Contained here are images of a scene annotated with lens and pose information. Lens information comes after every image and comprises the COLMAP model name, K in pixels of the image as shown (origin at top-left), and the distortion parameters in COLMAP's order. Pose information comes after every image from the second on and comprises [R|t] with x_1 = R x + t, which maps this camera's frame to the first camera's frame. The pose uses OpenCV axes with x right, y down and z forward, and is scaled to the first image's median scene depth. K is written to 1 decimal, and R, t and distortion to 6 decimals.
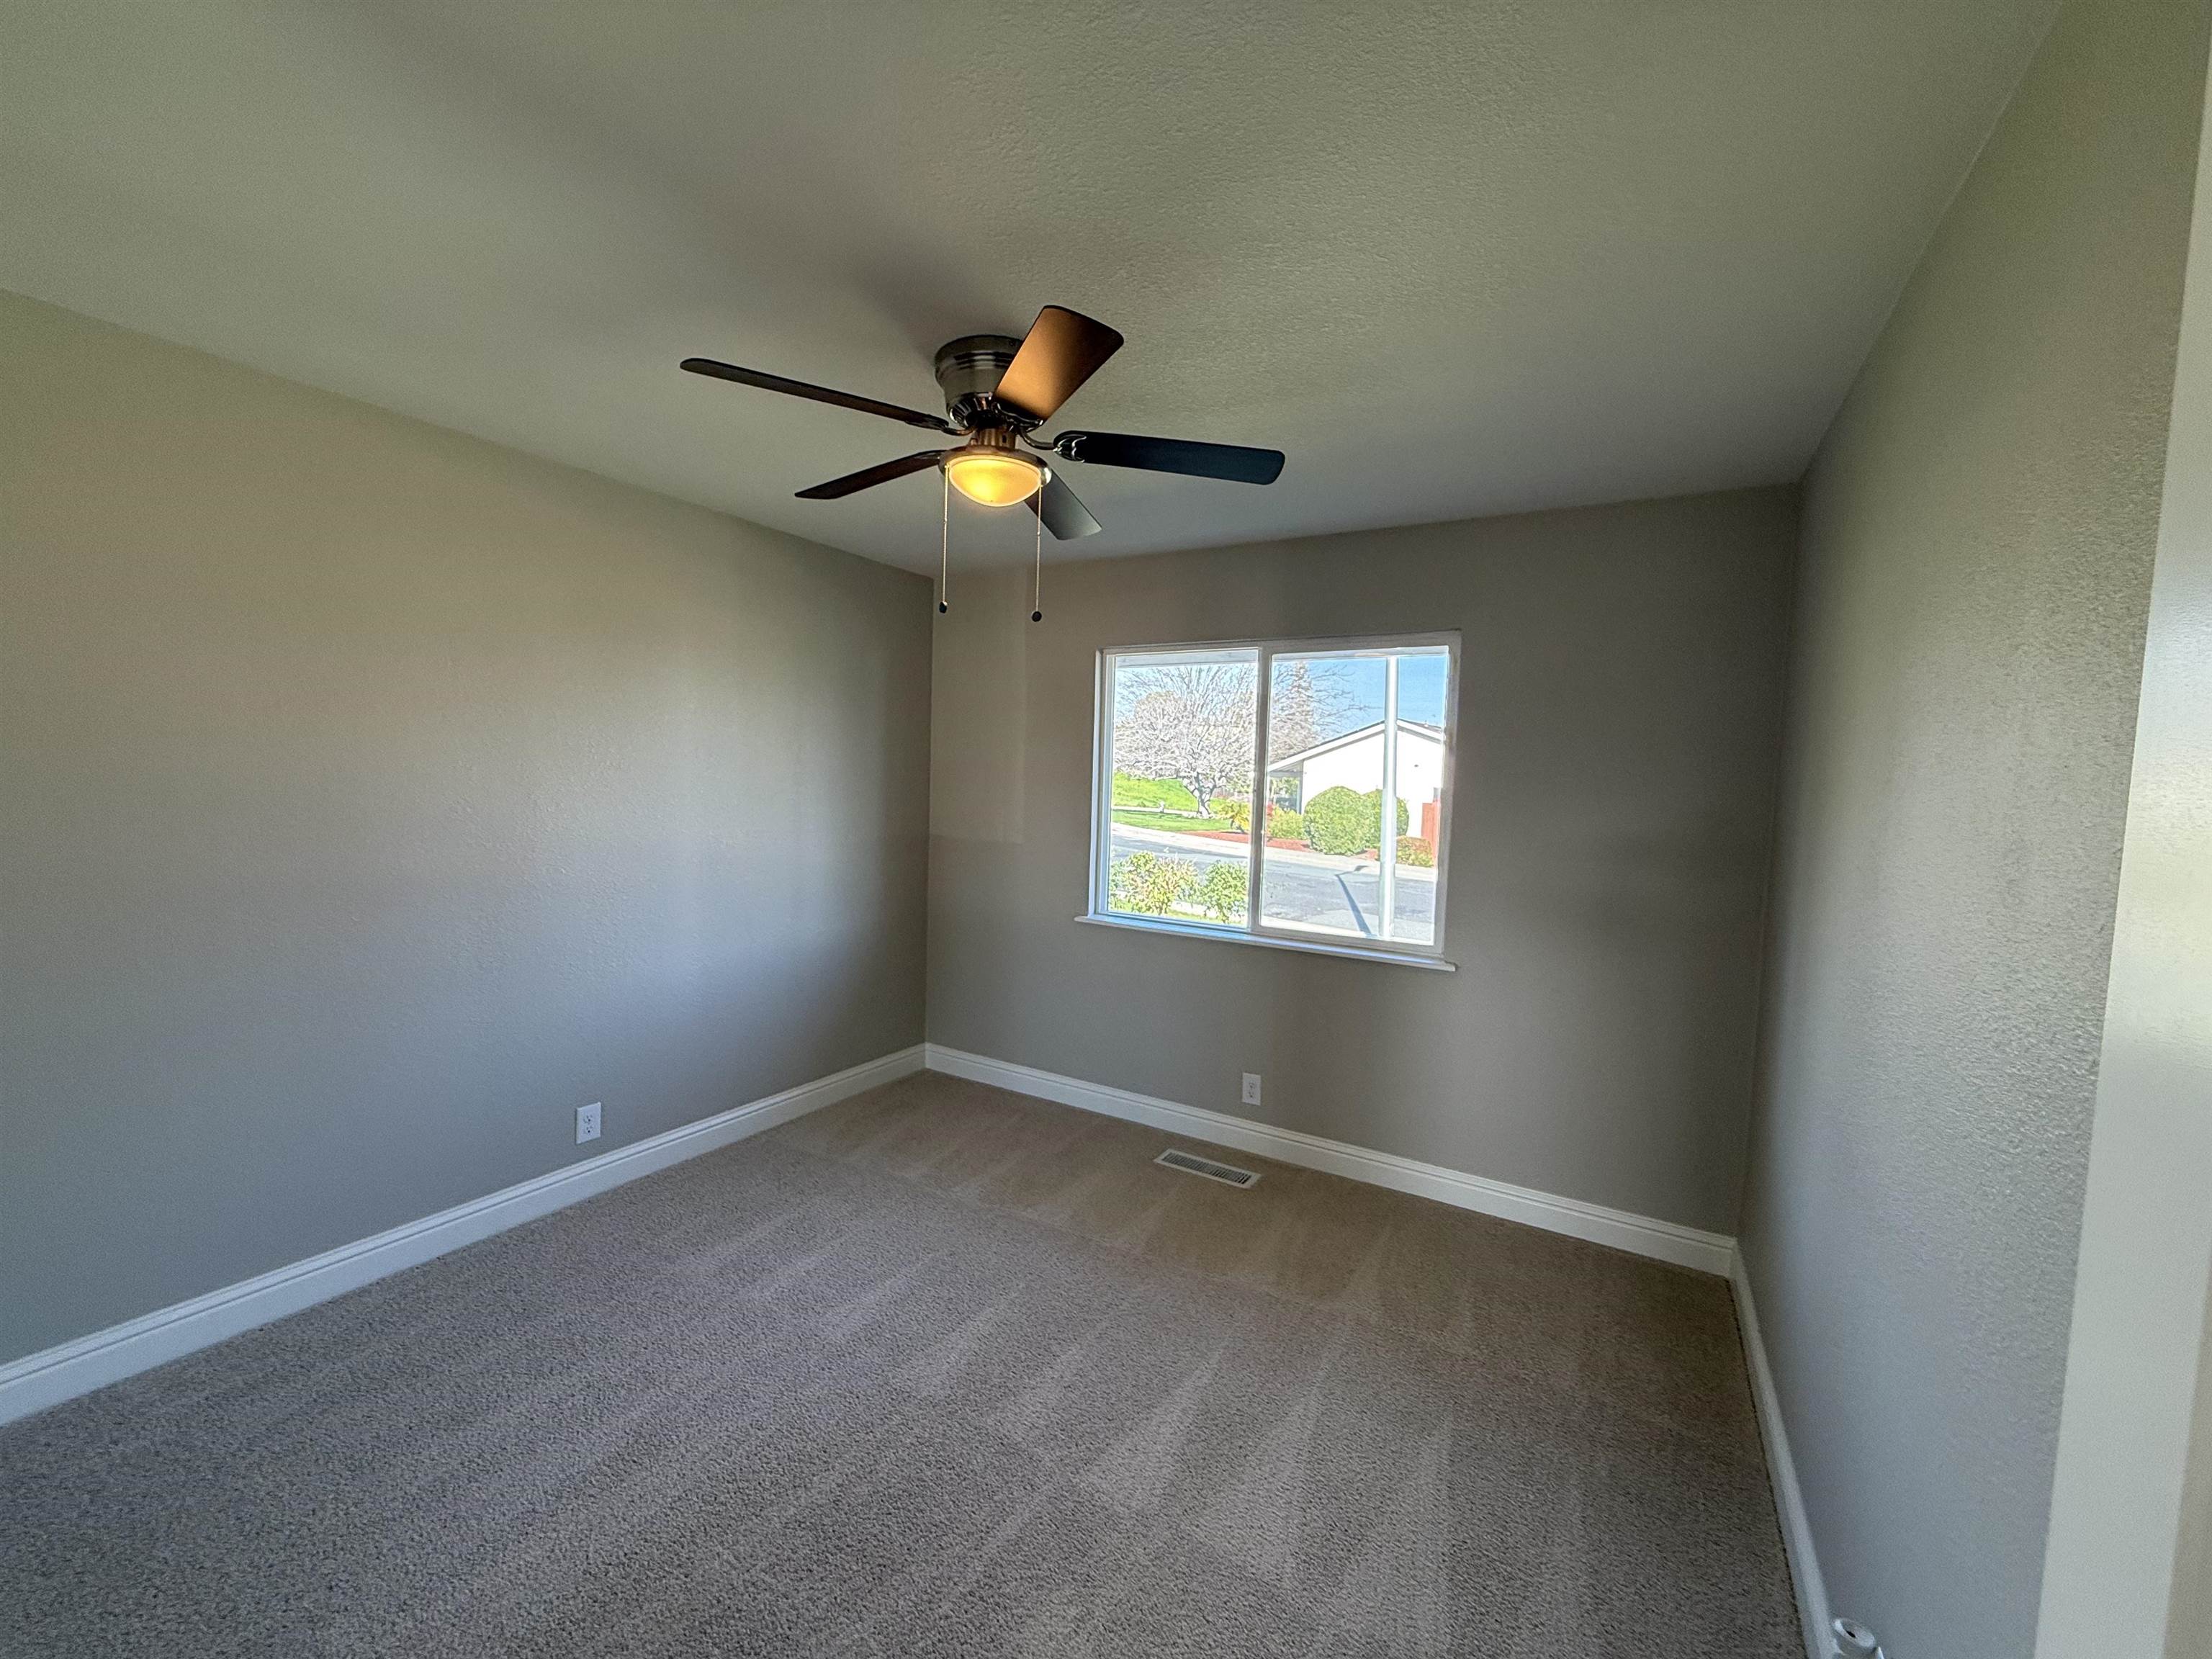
lens RADIAL K [[880.4, 0, 1100.5], [0, 880.4, 830.2], [0, 0, 1]] dist [-0.000929, -0.000140]
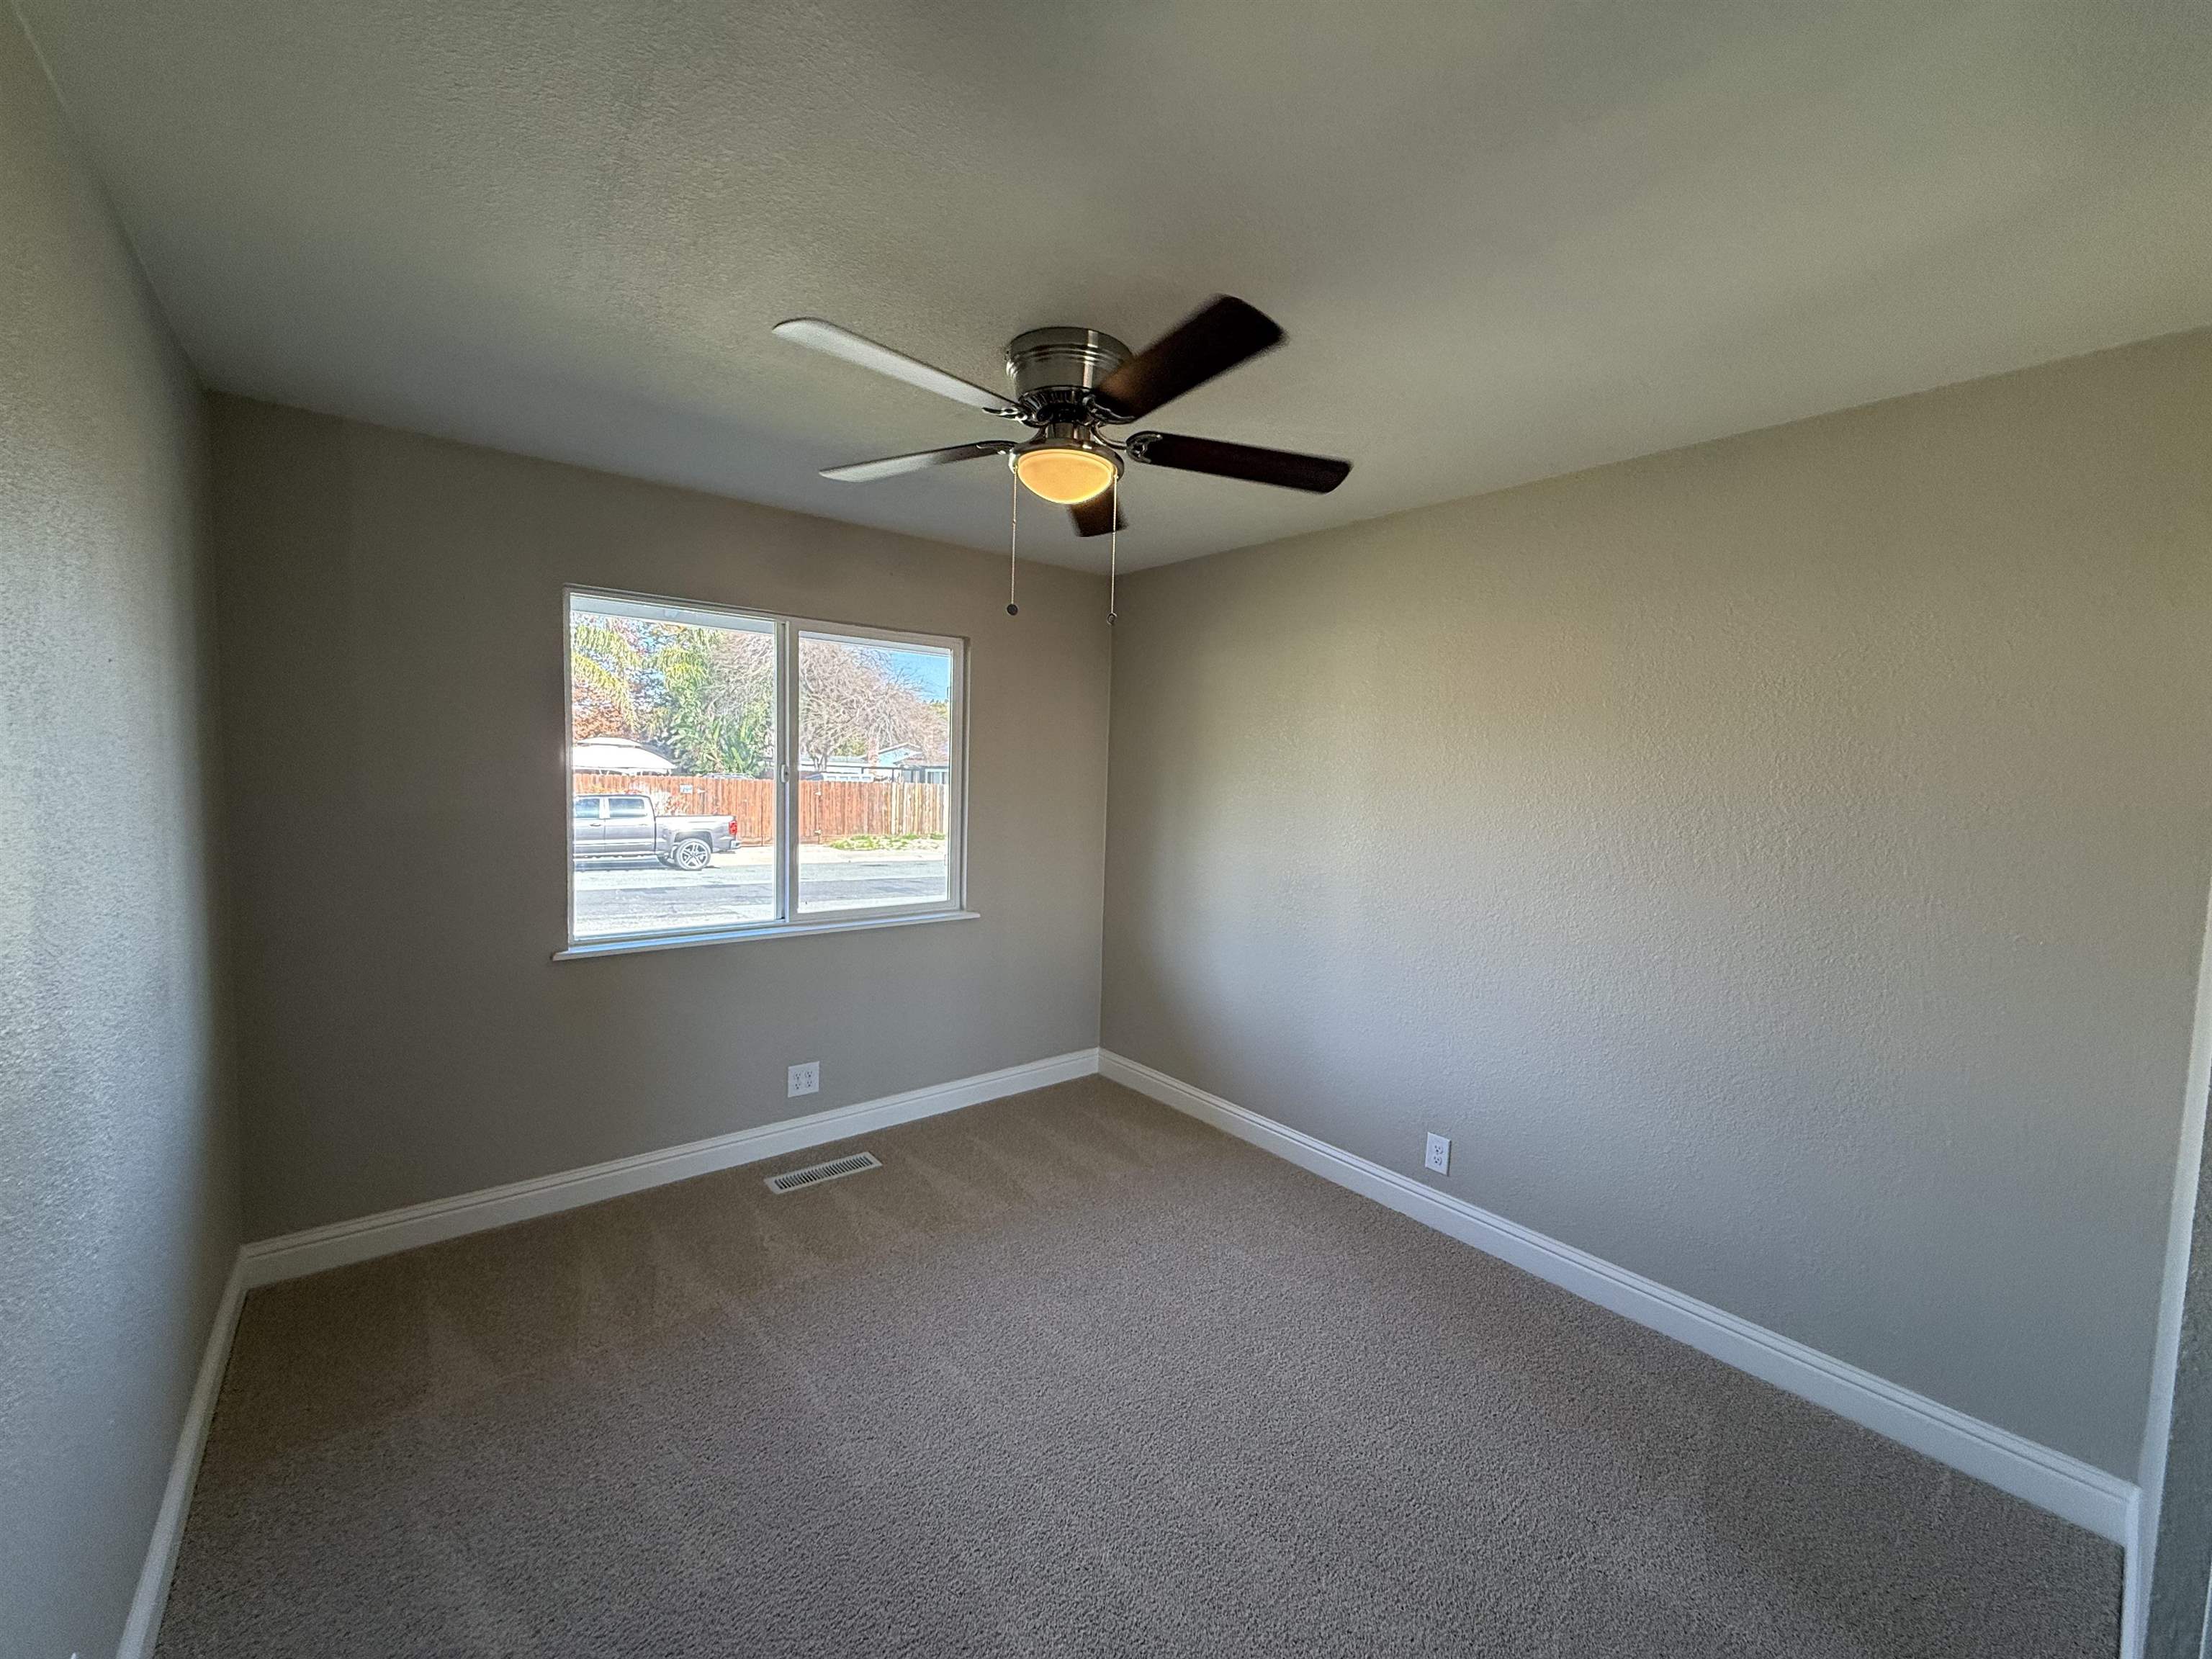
lens RADIAL K [[880.4, 0, 1100.5], [0, 880.4, 830.2], [0, 0, 1]] dist [-0.000929, -0.000140]
pose [[0.327307, -0.082140, 0.941341, -0.624147], [0.041403, 0.996505, 0.072557, -0.040518], [-0.944011, 0.015226, 0.329563, 0.381249]]
